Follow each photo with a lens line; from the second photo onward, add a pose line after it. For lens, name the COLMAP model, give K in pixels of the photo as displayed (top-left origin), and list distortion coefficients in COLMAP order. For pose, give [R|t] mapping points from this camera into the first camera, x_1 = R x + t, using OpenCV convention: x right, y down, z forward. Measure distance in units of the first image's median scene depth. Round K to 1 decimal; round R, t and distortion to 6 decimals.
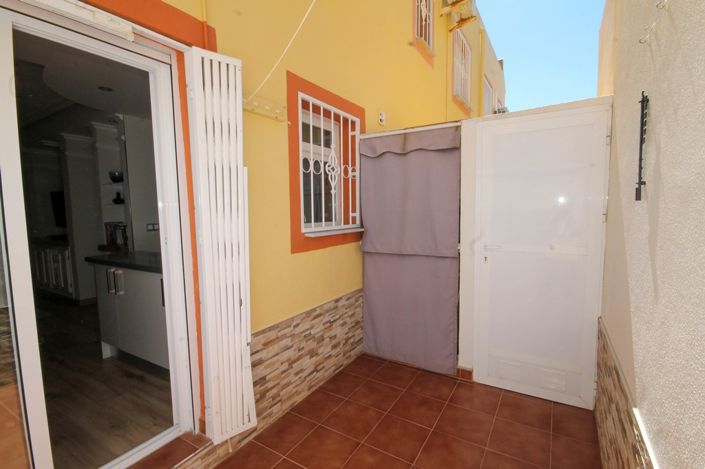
lens RADIAL K [[325.9, 0, 352.5], [0, 325.9, 234.5], [0, 0, 1]] dist [0.000346, 0.000021]
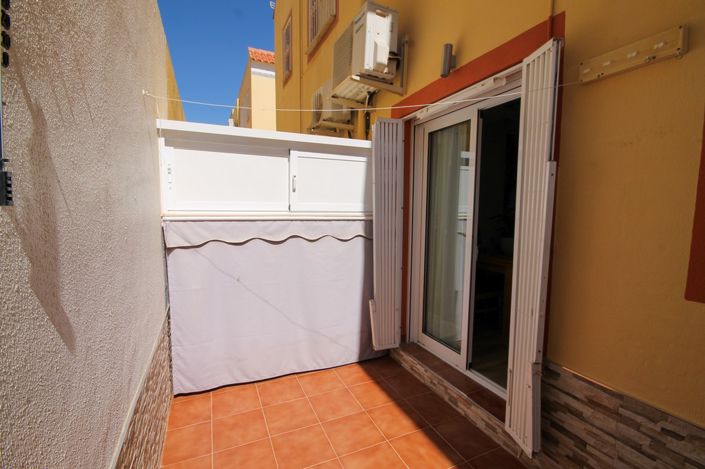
lens RADIAL K [[325.9, 0, 352.5], [0, 325.9, 234.5], [0, 0, 1]] dist [0.000346, 0.000021]
pose [[-0.550478, 0.080744, -0.830936, 0.573135], [-0.062277, 0.988567, 0.137318, -0.088462], [0.832524, 0.127339, -0.539156, 0.882024]]
